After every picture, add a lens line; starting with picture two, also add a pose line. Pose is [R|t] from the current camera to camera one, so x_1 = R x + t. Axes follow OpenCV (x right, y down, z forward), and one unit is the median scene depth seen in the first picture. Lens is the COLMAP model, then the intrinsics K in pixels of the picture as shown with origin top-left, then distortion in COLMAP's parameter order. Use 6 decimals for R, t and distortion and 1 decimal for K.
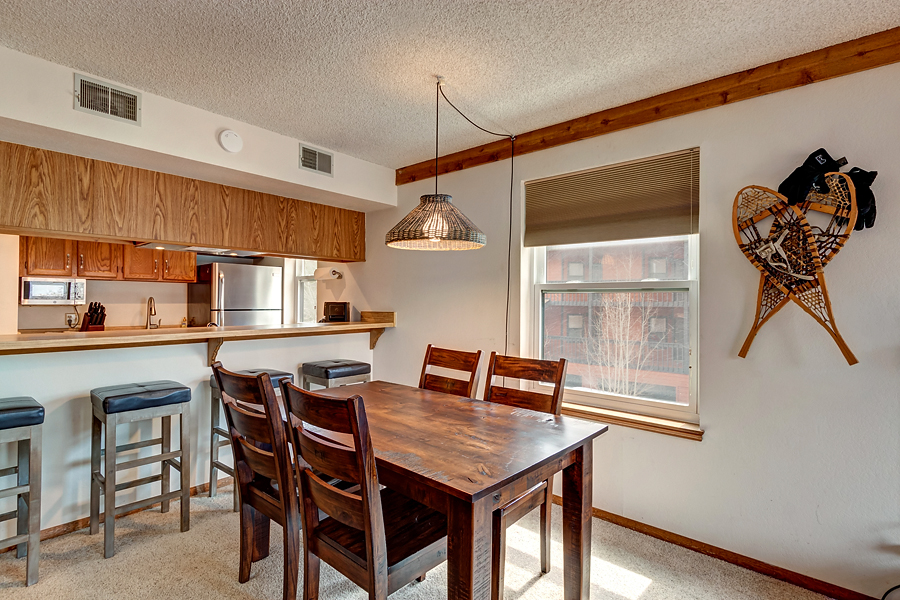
lens RADIAL K [[437.4, 0, 445.3], [0, 437.4, 297.2], [0, 0, 1]] dist [0.014956, -0.009051]
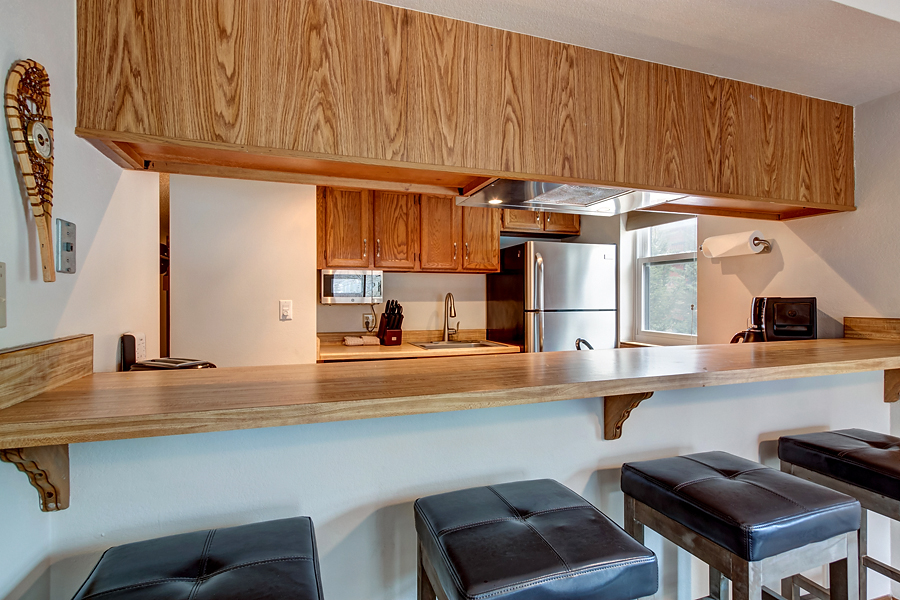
lens RADIAL K [[437.4, 0, 445.3], [0, 437.4, 297.2], [0, 0, 1]] dist [0.014956, -0.009051]
pose [[0.867196, -0.007251, -0.497914, -0.357993], [0.011306, 0.999923, 0.005128, 0.003783], [0.497838, -0.010076, 0.867211, 0.408170]]
